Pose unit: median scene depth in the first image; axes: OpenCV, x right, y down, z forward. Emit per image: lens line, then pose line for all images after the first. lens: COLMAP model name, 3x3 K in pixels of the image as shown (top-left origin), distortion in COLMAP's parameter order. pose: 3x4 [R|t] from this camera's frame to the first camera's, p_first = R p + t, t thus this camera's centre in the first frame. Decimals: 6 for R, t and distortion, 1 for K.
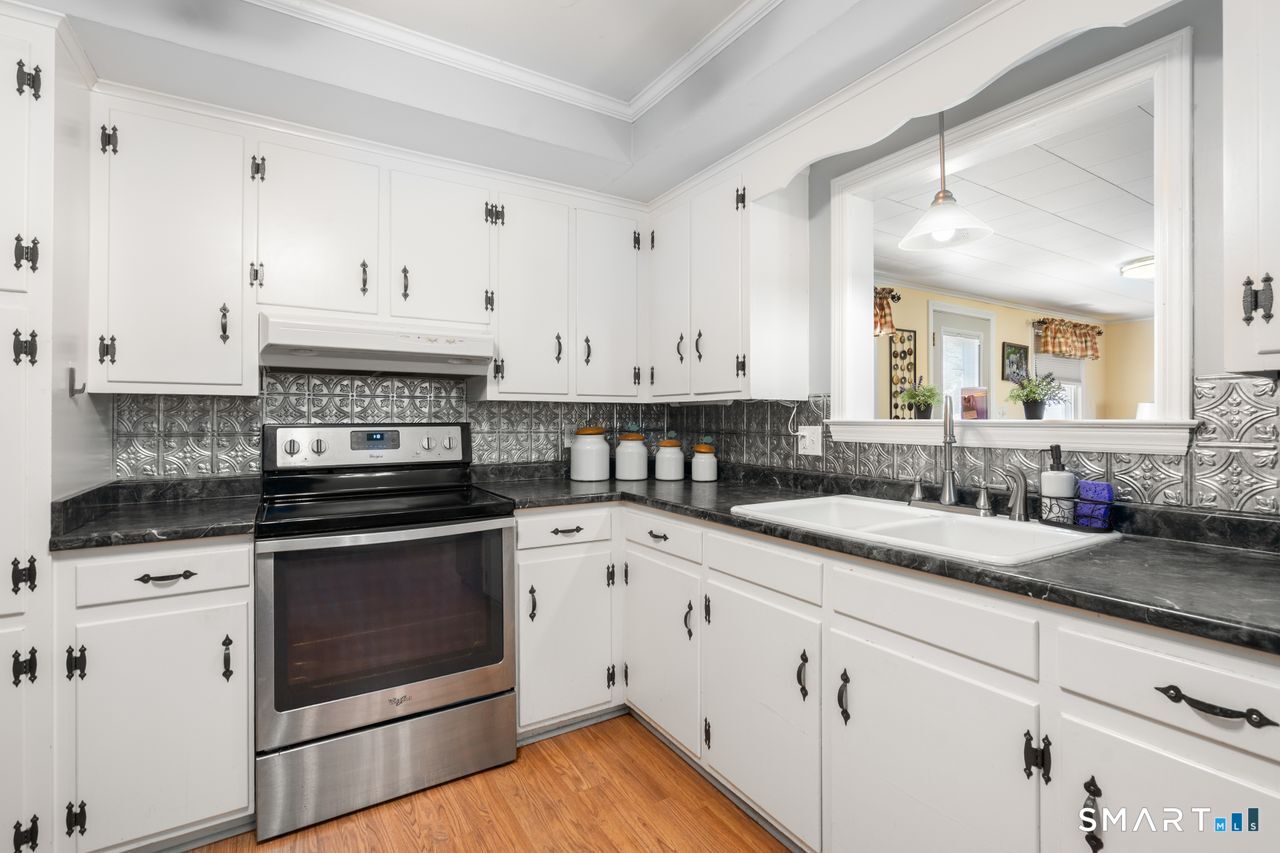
lens RADIAL K [[589.8, 0, 644.6], [0, 589.8, 415.3], [0, 0, 1]] dist [-0.001182, 0.000471]
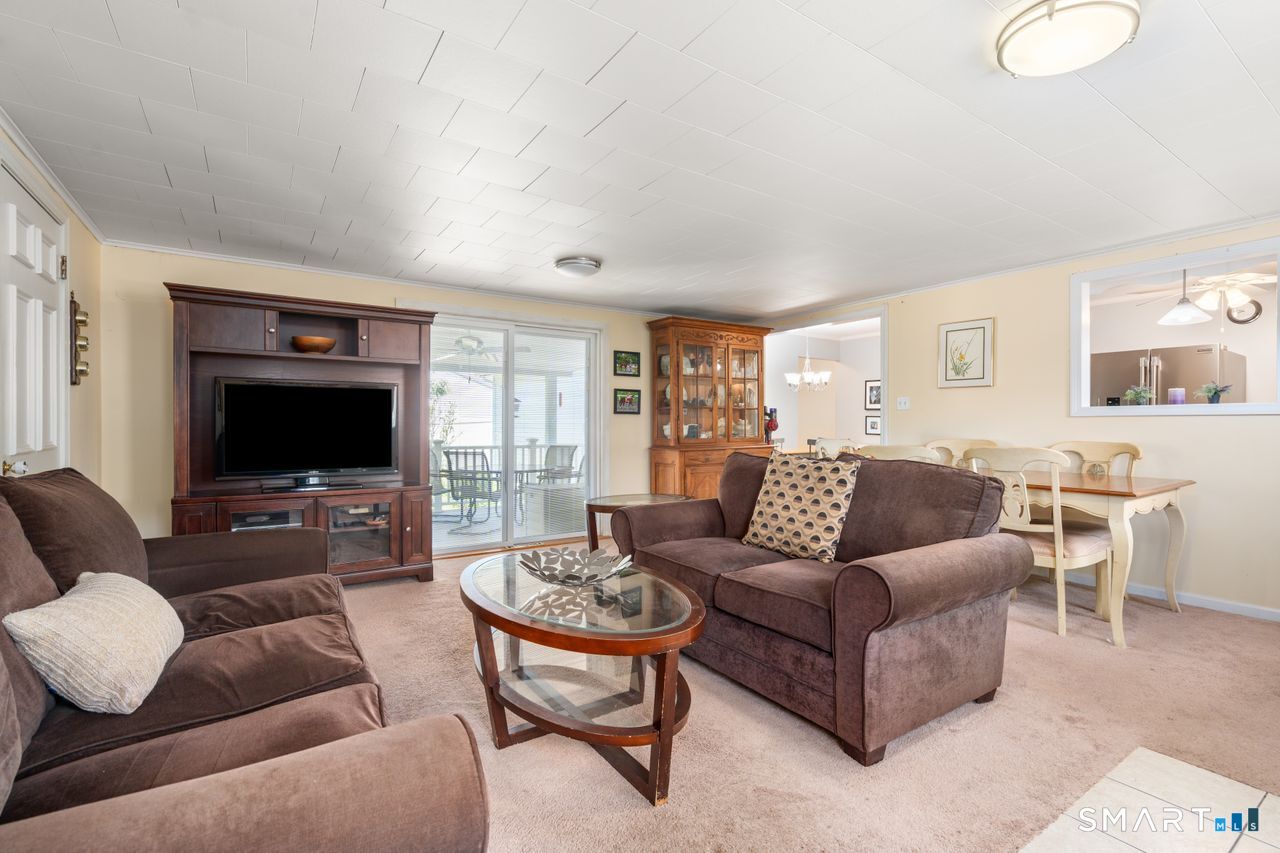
lens RADIAL K [[575.9, 0, 640.8], [0, 575.9, 426.9], [0, 0, 1]] dist [-0.003100, 0.000838]
pose [[-0.999393, 0.002009, -0.034789, 1.862114], [0.002192, 0.999984, -0.005226, 0.067589], [0.034778, -0.005299, -0.999381, 2.199318]]
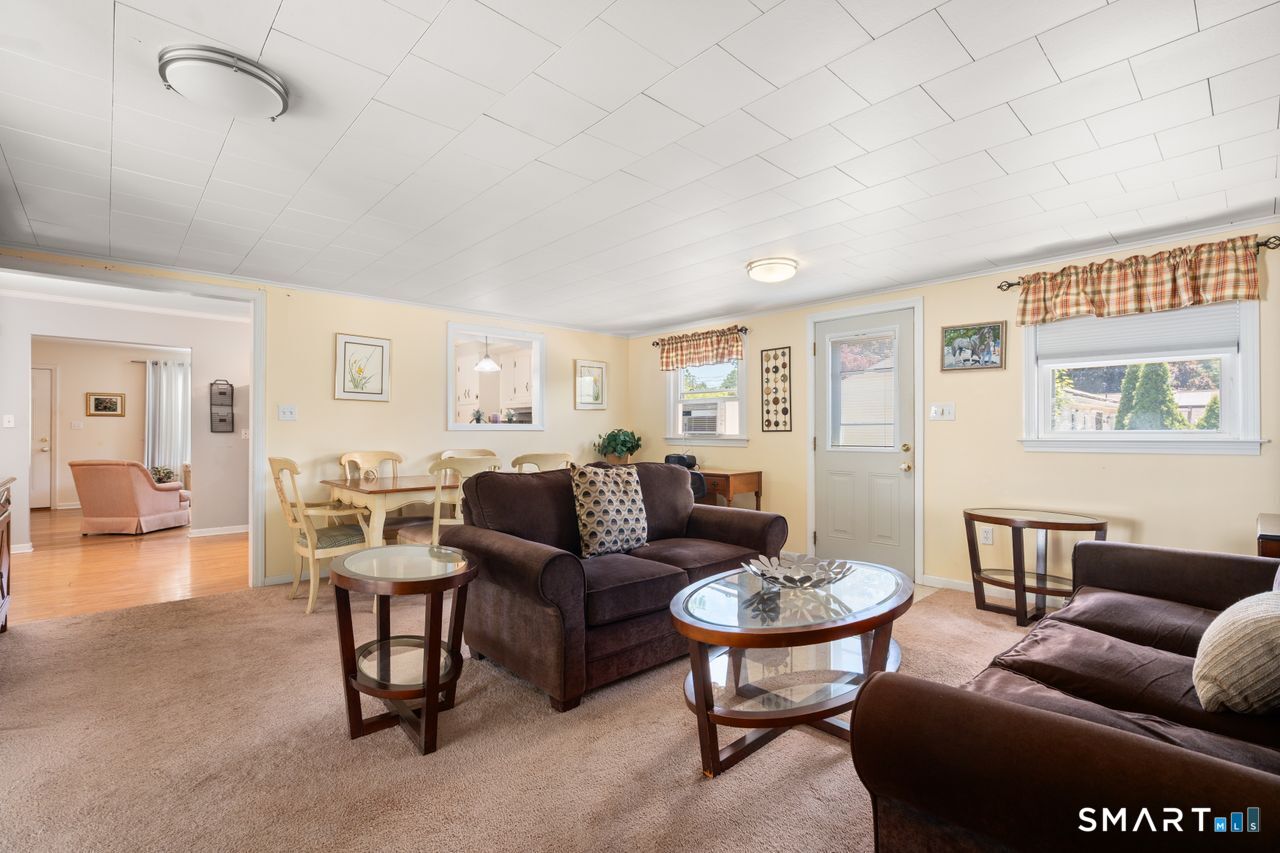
lens RADIAL K [[575.9, 0, 640.8], [0, 575.9, 426.9], [0, 0, 1]] dist [-0.003100, 0.000838]
pose [[0.188999, -0.009337, -0.981933, 2.805952], [0.009289, 0.999927, -0.007720, 0.042107], [0.981933, -0.007662, 0.189072, 0.901165]]
